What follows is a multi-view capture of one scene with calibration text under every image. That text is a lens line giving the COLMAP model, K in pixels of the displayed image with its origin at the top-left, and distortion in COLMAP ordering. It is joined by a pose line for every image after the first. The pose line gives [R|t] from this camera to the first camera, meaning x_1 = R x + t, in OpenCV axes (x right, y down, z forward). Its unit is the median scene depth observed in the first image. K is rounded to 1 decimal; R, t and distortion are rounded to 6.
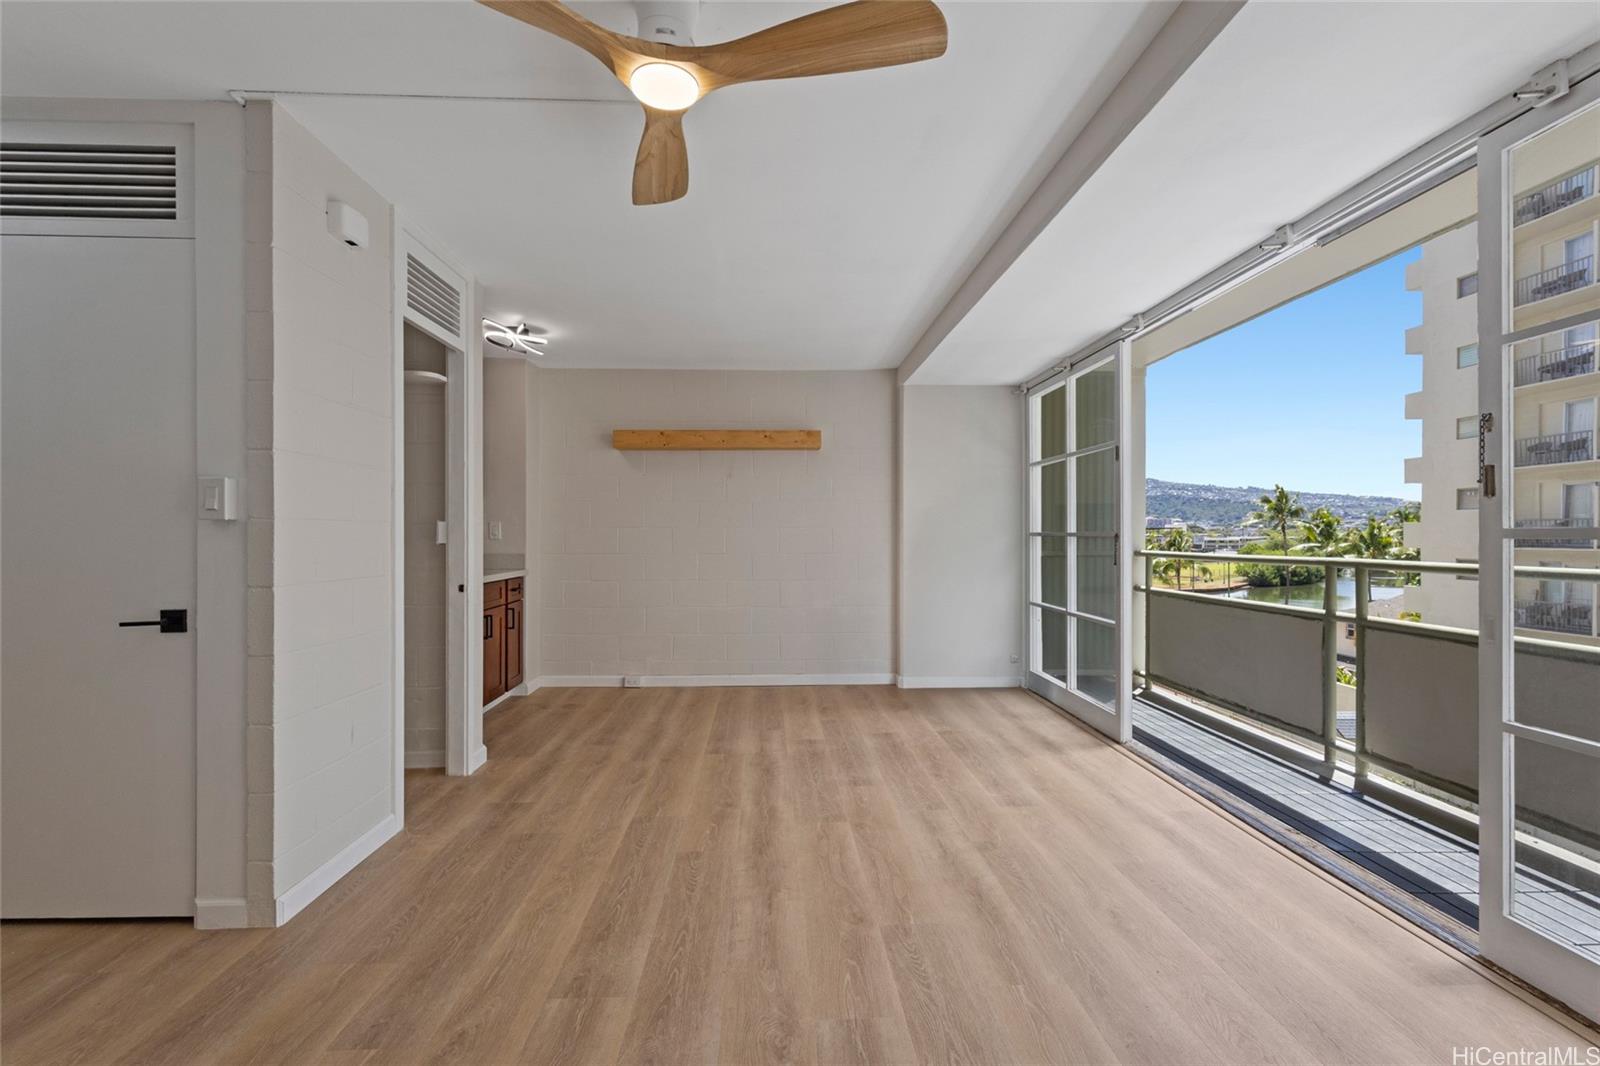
lens RADIAL K [[733.8, 0, 795.9], [0, 733.8, 537.6], [0, 0, 1]] dist [-0.003772, 0.003080]
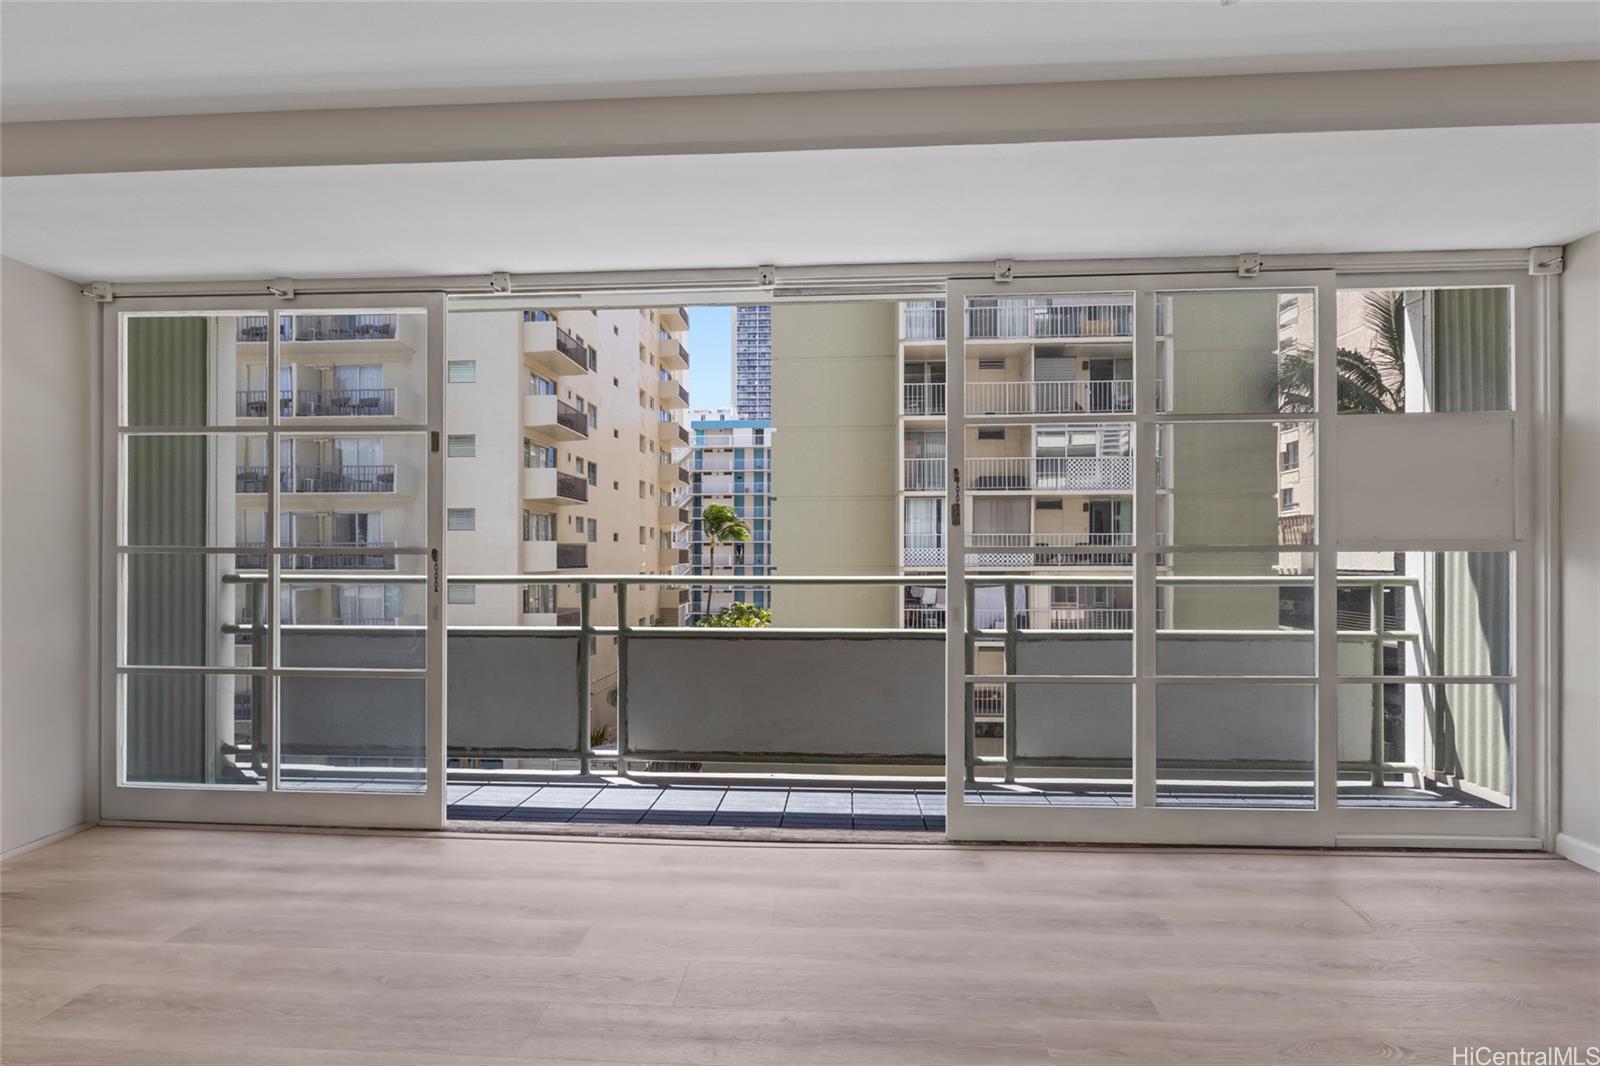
lens RADIAL K [[784.8, 0, 792.3], [0, 784.8, 551.4], [0, 0, 1]] dist [-0.009281, 0.002287]
pose [[0.104555, 0.009396, 0.994475, -0.361677], [0.002361, 0.999950, -0.009696, 0.006239], [-0.994516, 0.003361, 0.104527, 0.641414]]
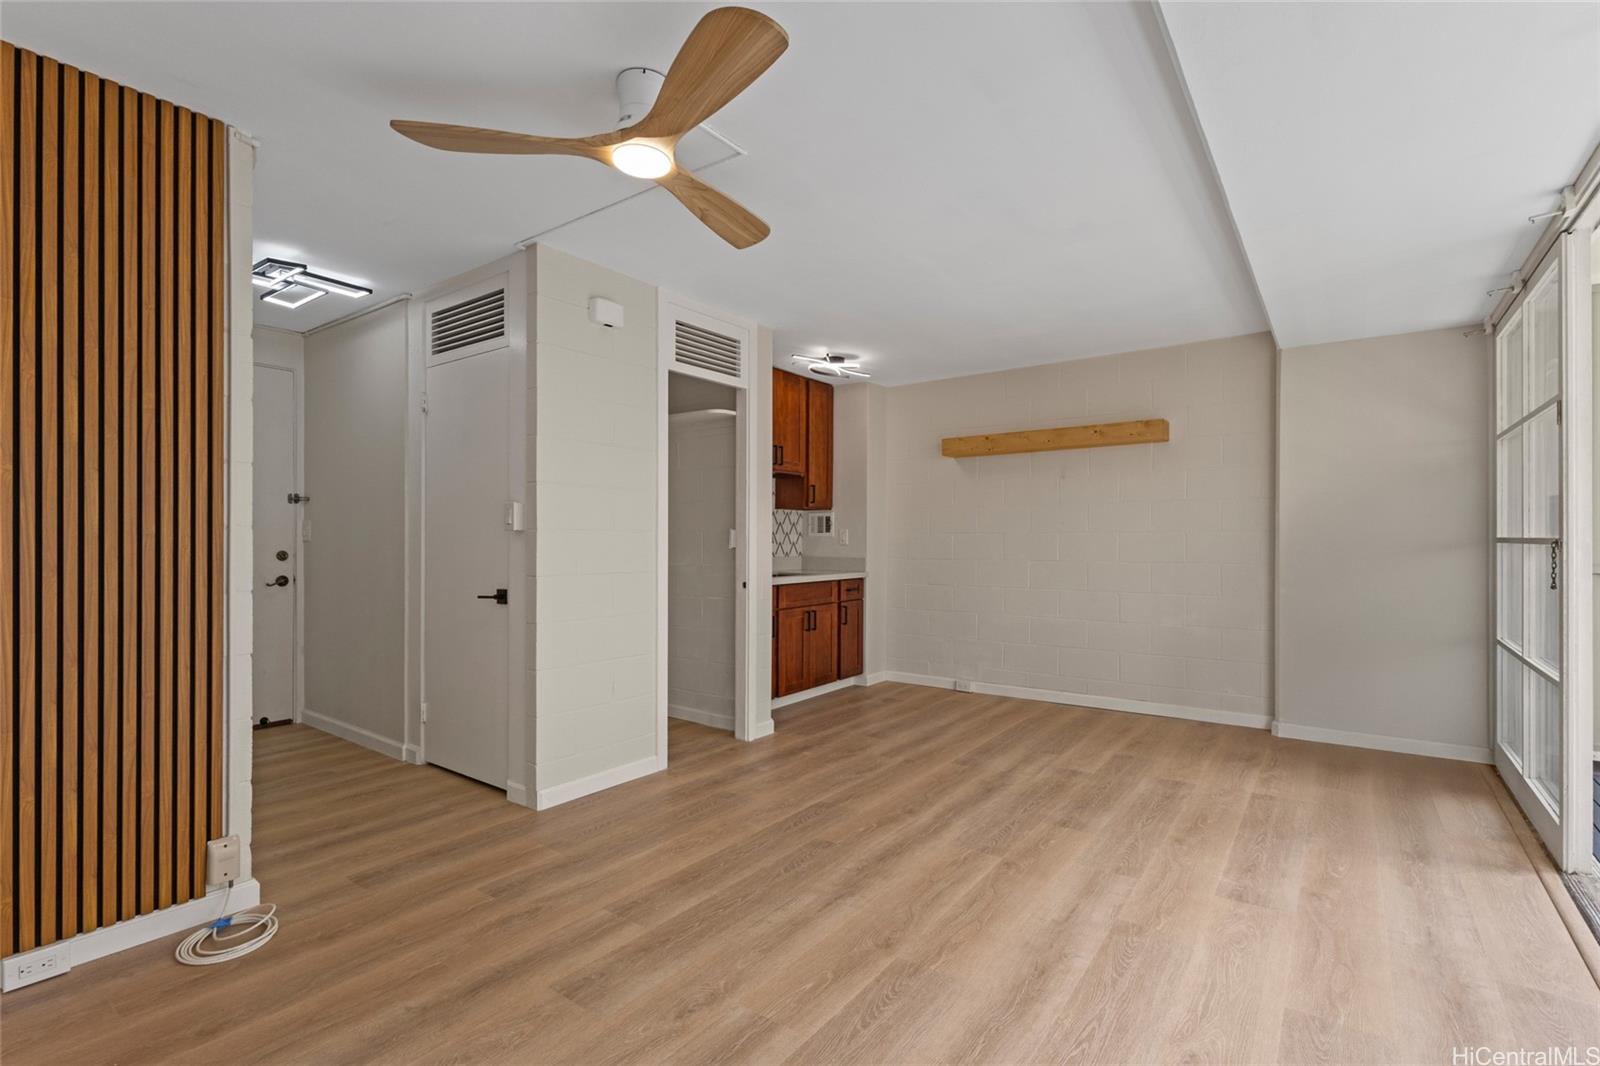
lens RADIAL K [[733.8, 0, 804.1], [0, 733.8, 541.6], [0, 0, 1]] dist [-0.003772, 0.003080]
pose [[0.783145, 0.001408, -0.621837, 0.370788], [-0.003111, 0.999994, -0.001654, -0.000394], [0.621831, 0.003230, 0.783145, 0.116190]]
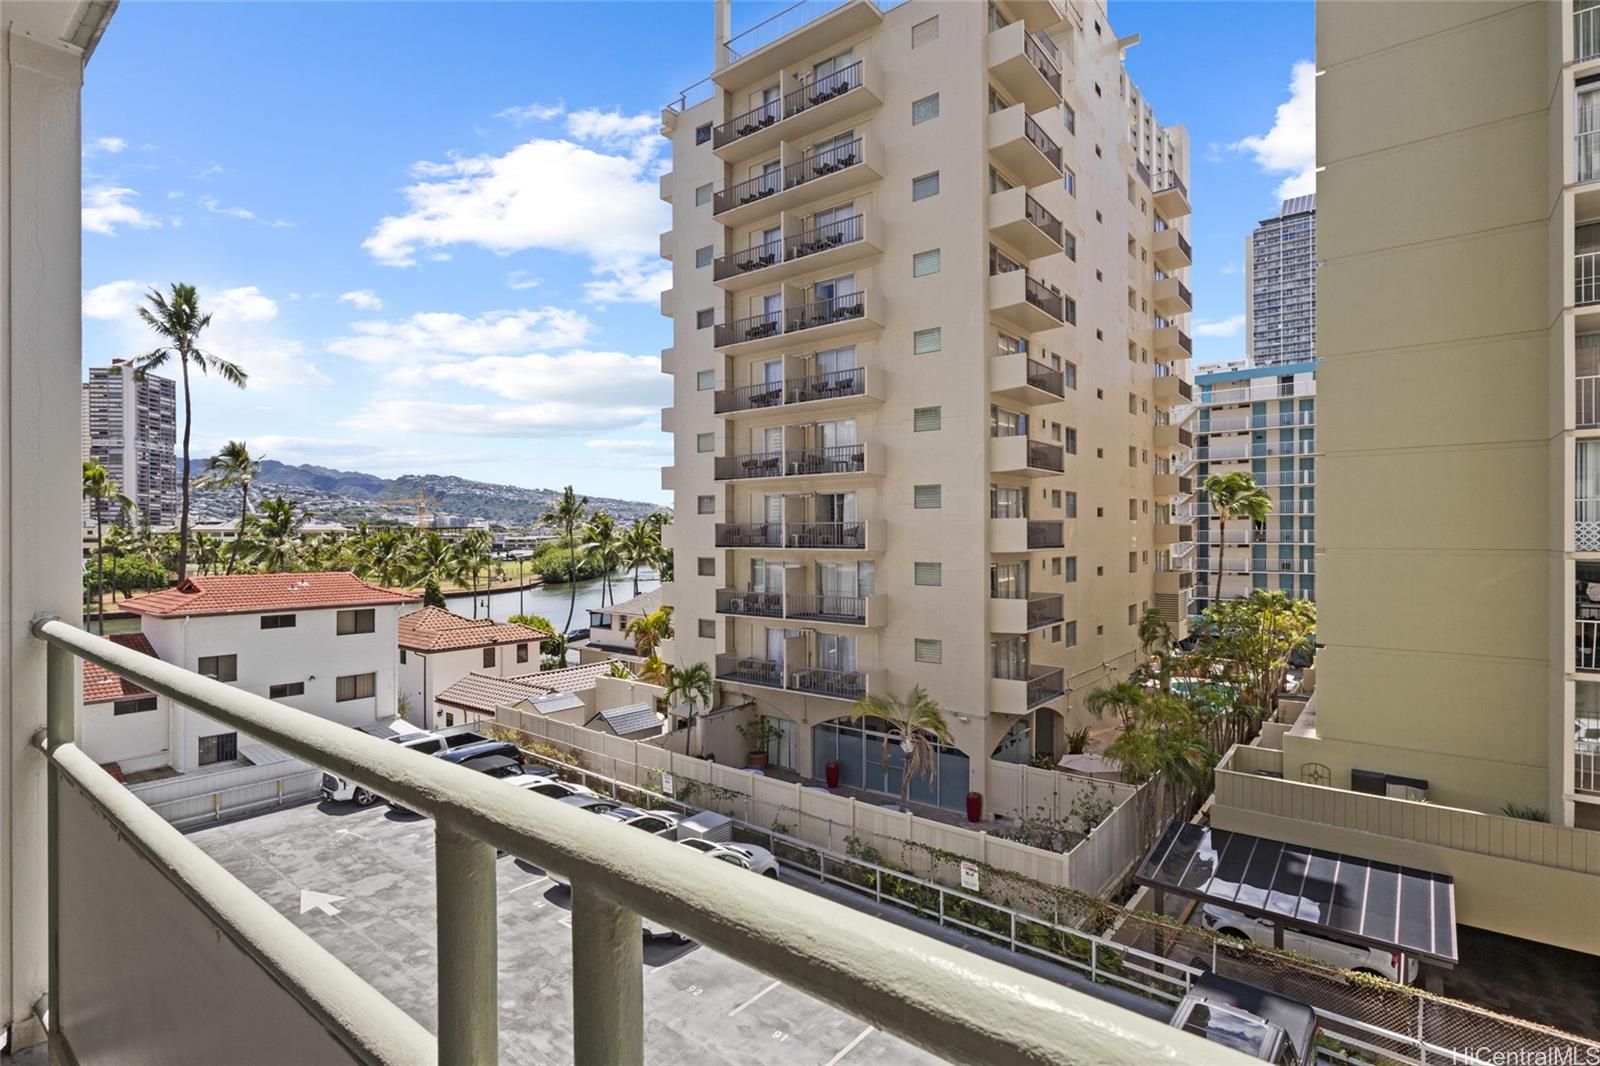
lens RADIAL K [[784.8, 0, 801.9], [0, 784.8, 537.5], [0, 0, 1]] dist [-0.009281, 0.002287]
pose [[0.643074, -0.003933, 0.765794, 0.703051], [0.003947, 0.999991, 0.001821, -0.031595], [-0.765794, 0.001852, 0.643083, 0.895114]]
